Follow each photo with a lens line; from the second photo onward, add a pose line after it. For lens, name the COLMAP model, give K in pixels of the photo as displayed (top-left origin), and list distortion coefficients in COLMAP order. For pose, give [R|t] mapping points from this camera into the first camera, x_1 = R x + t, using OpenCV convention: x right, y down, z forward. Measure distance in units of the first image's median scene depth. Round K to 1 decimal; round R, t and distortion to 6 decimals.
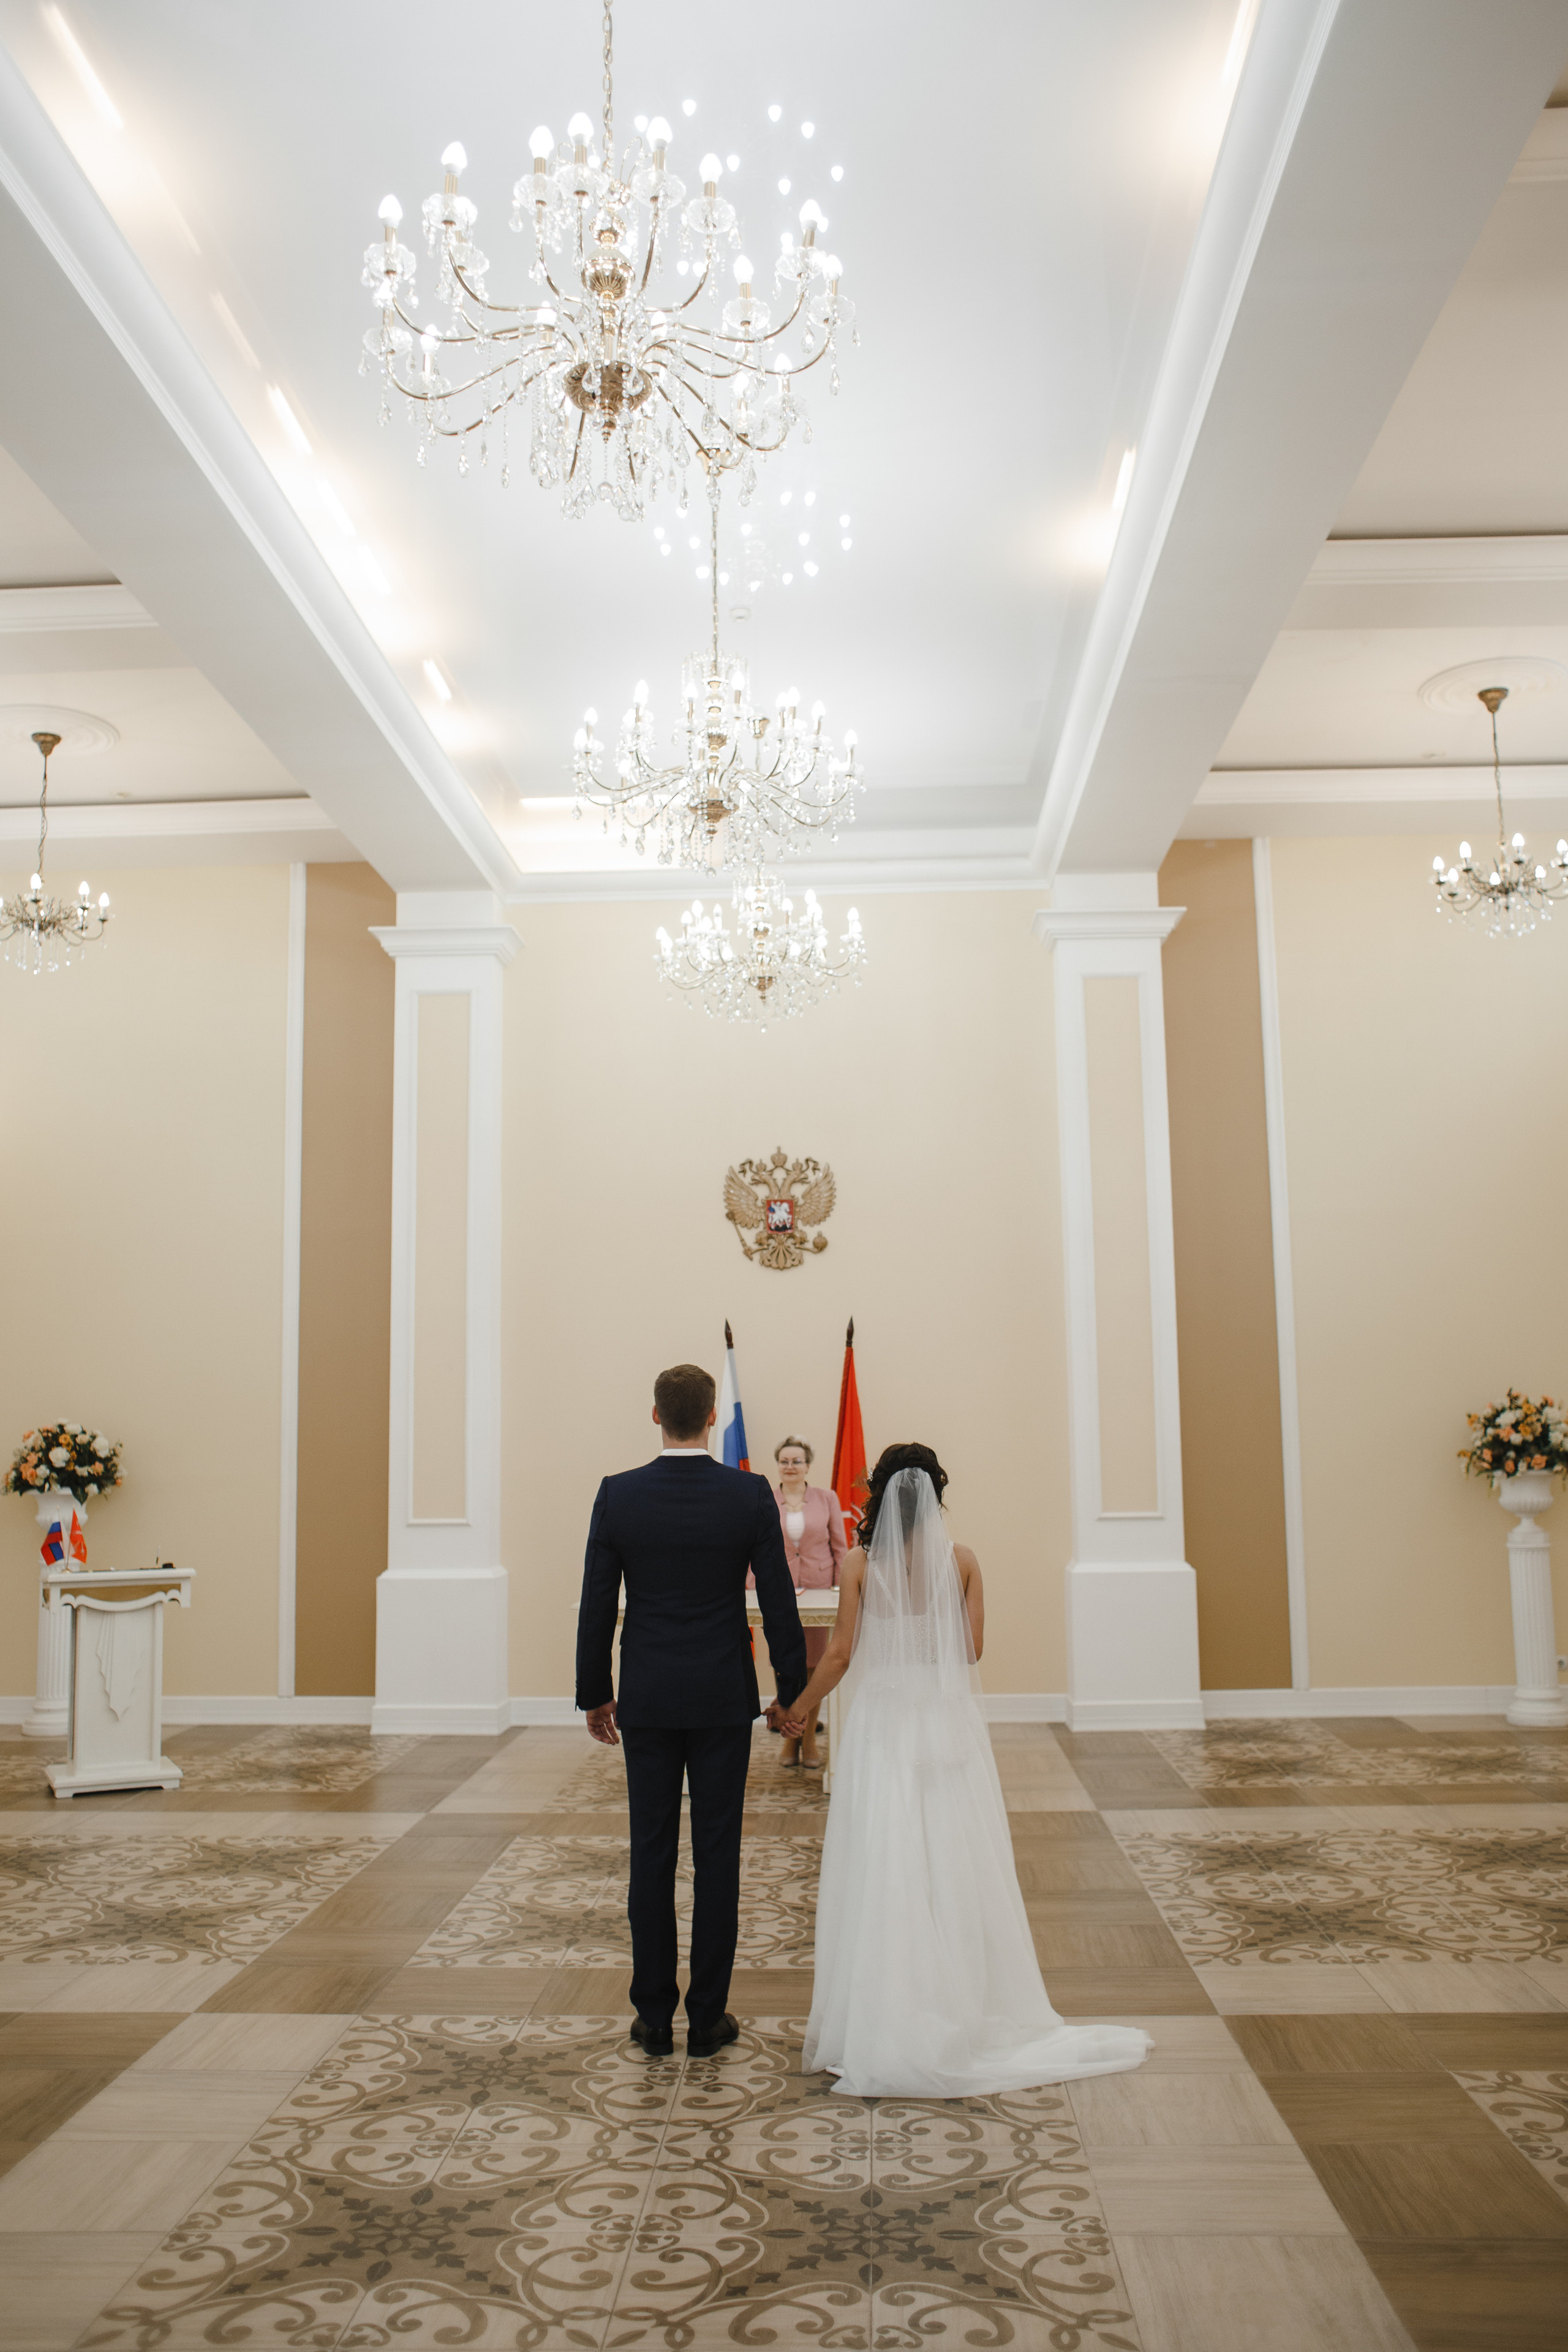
lens RADIAL K [[1915.5, 0, 781.3], [0, 1915.5, 1178.7], [0, 0, 1]] dist [-0.086249, 0.132983]
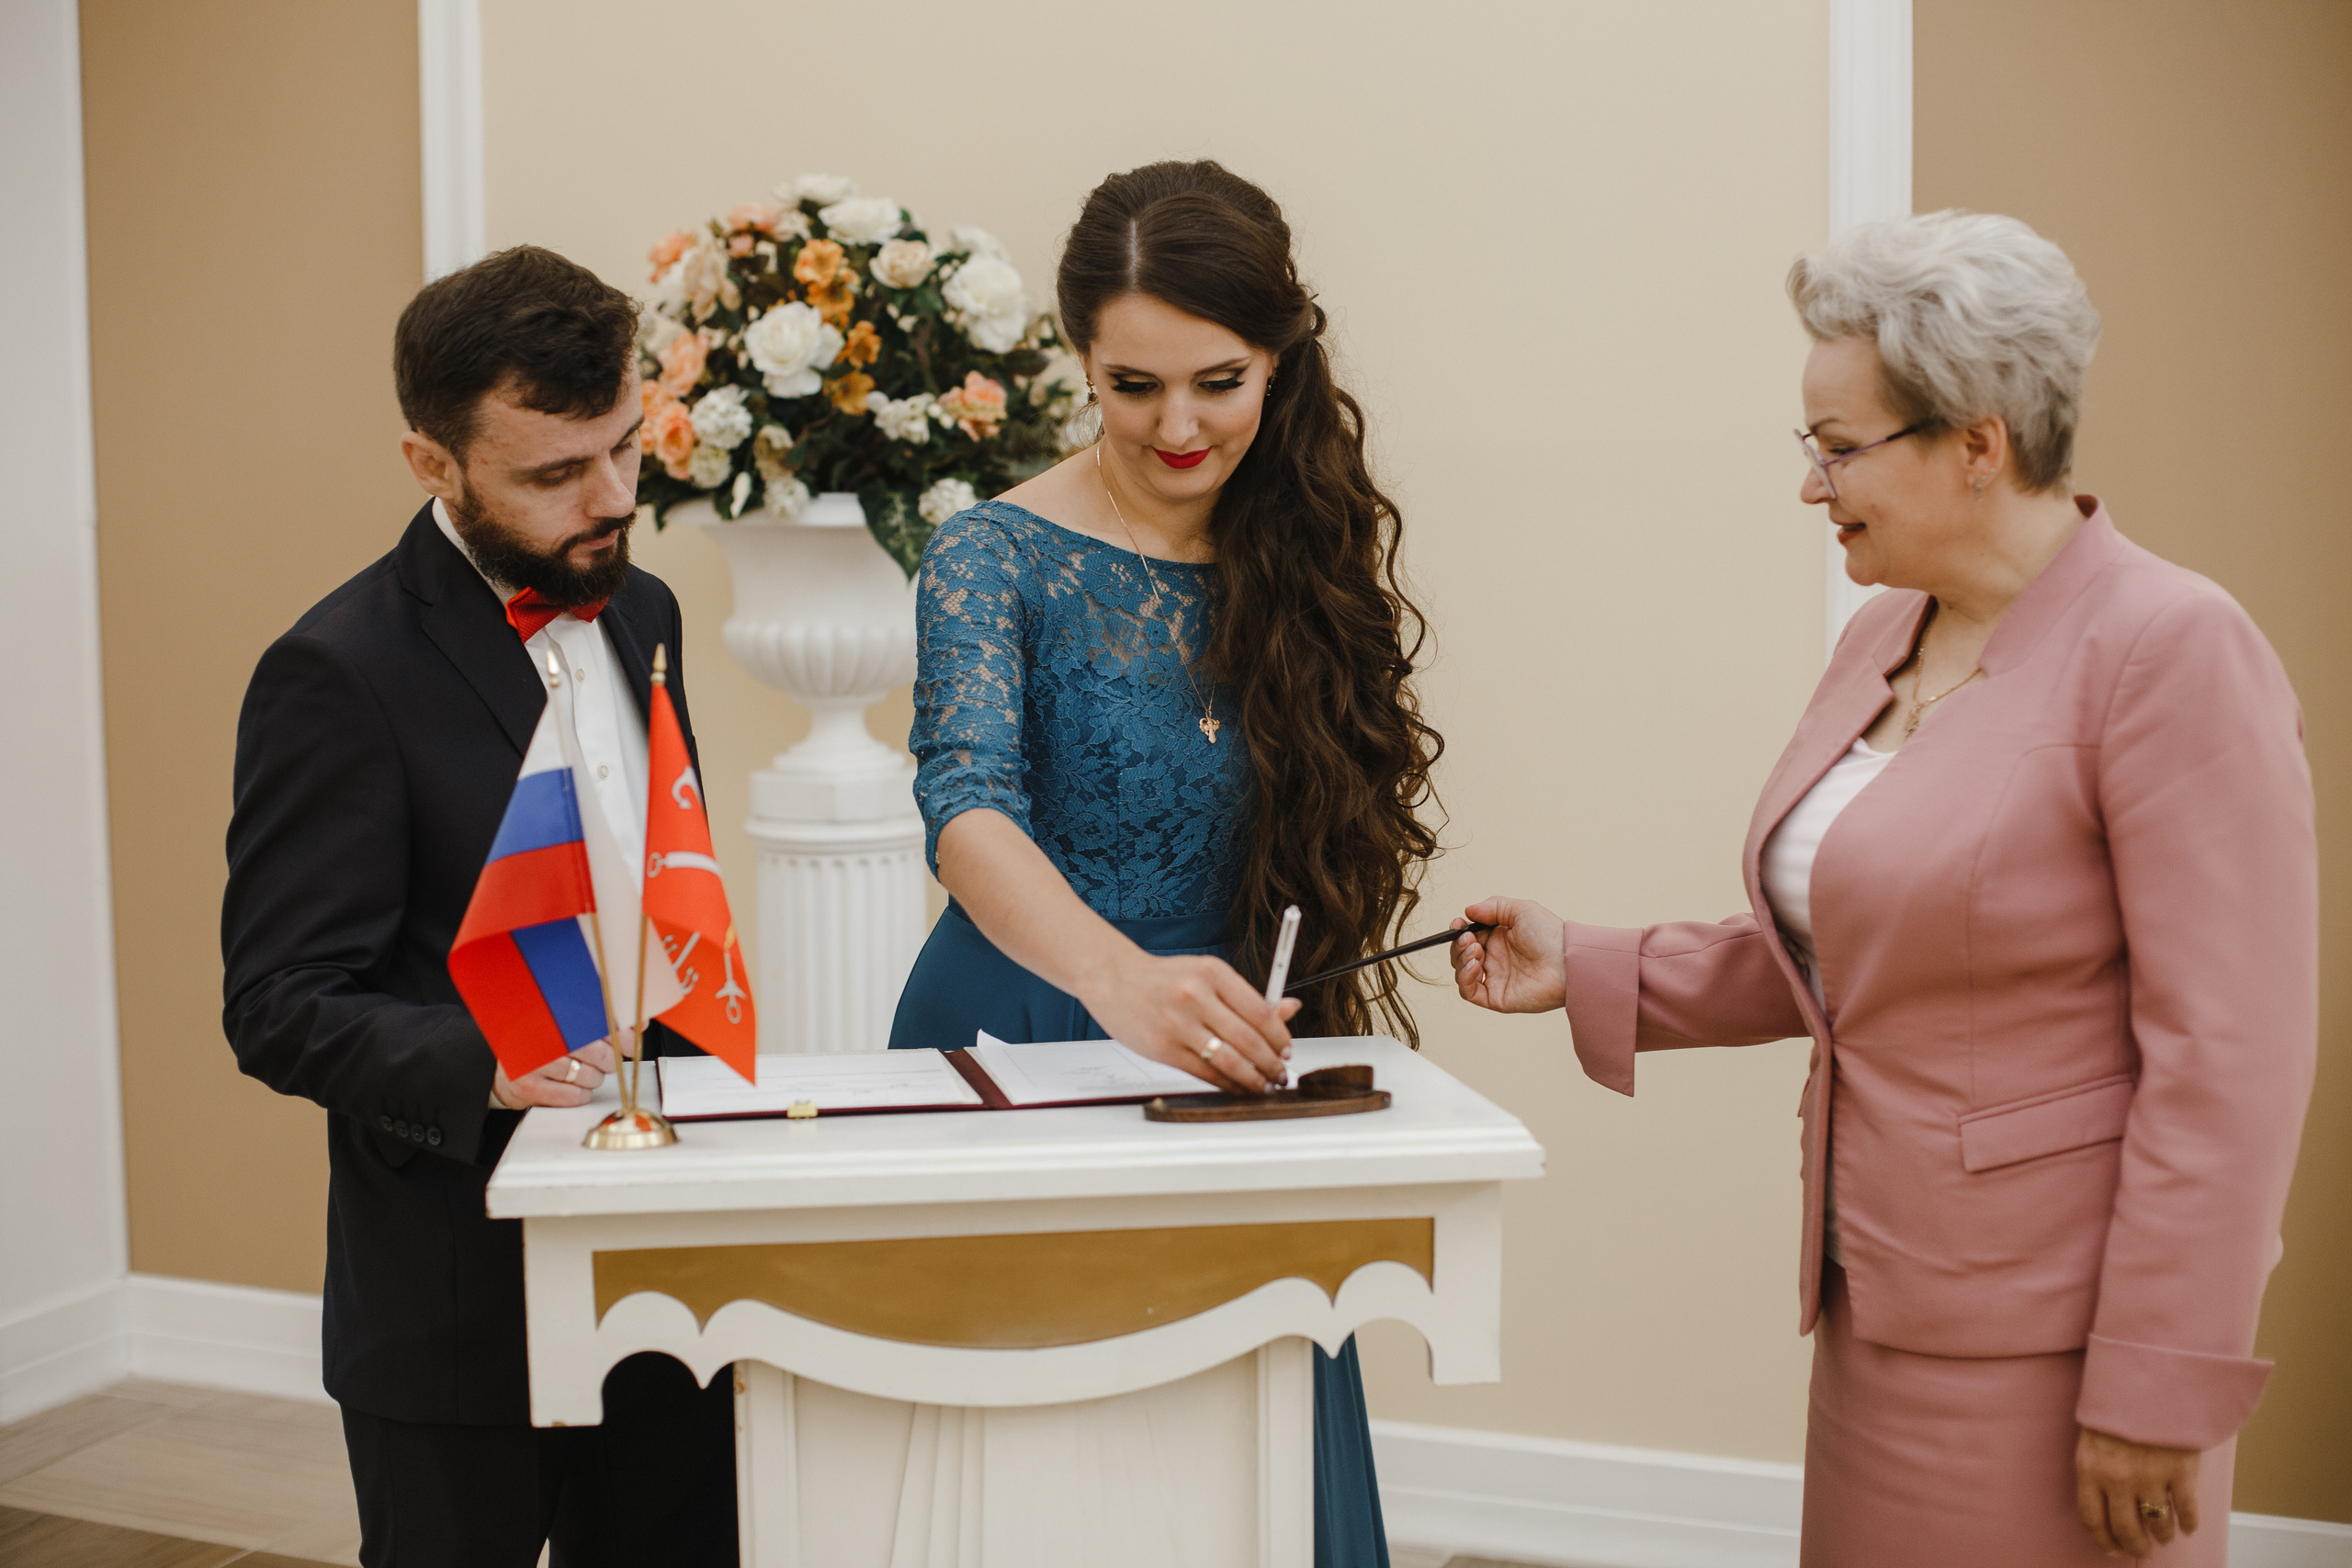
lens RADIAL K [[3270.9, 0, 1173.9], [0, 3270.9, 785.5], [0, 0, 1]] dist [0.179092, 0.000000]
pose [[0.942715, 0.040023, -0.331189, -0.219561], [0.046403, 0.967393, 0.248992, 0.105053], [0.330355, -0.250097, 0.910119, 0.671482]]
